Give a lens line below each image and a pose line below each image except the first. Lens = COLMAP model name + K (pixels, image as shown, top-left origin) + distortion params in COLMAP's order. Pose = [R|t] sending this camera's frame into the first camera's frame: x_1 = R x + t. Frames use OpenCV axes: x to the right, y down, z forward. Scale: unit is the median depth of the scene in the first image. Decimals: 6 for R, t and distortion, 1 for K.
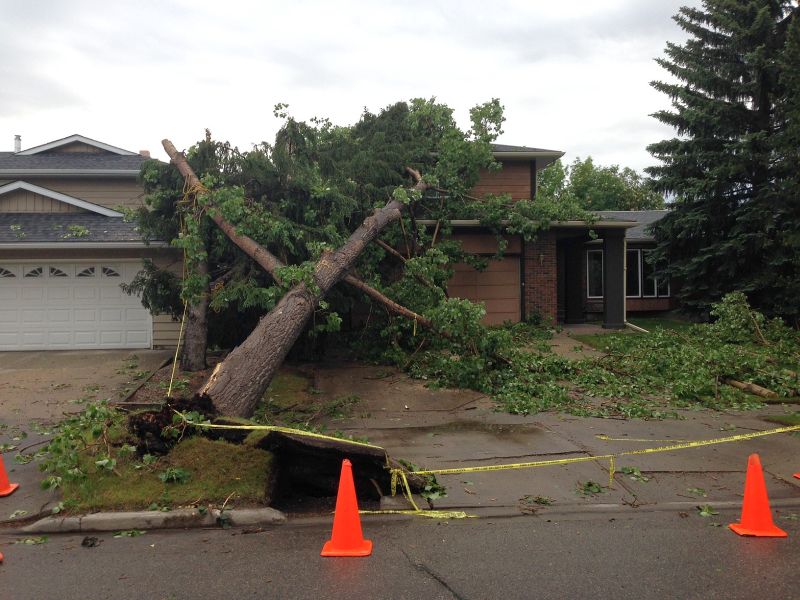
lens RADIAL K [[712.7, 0, 400.0], [0, 712.7, 300.0], [0, 0, 1]] dist [0.049271, -0.008963]
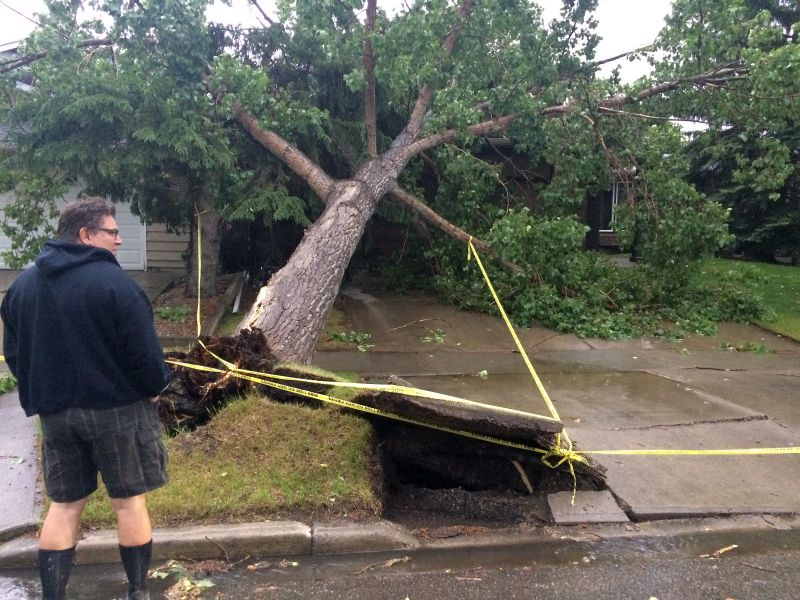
lens RADIAL K [[670.7, 0, 400.0], [0, 670.7, 300.0], [0, 0, 1]] dist [0.009458, -0.002578]
pose [[0.998810, 0.014477, 0.046575, -0.106273], [-0.018742, 0.995538, 0.092480, 0.026065], [-0.045028, -0.093243, 0.994625, 0.232943]]
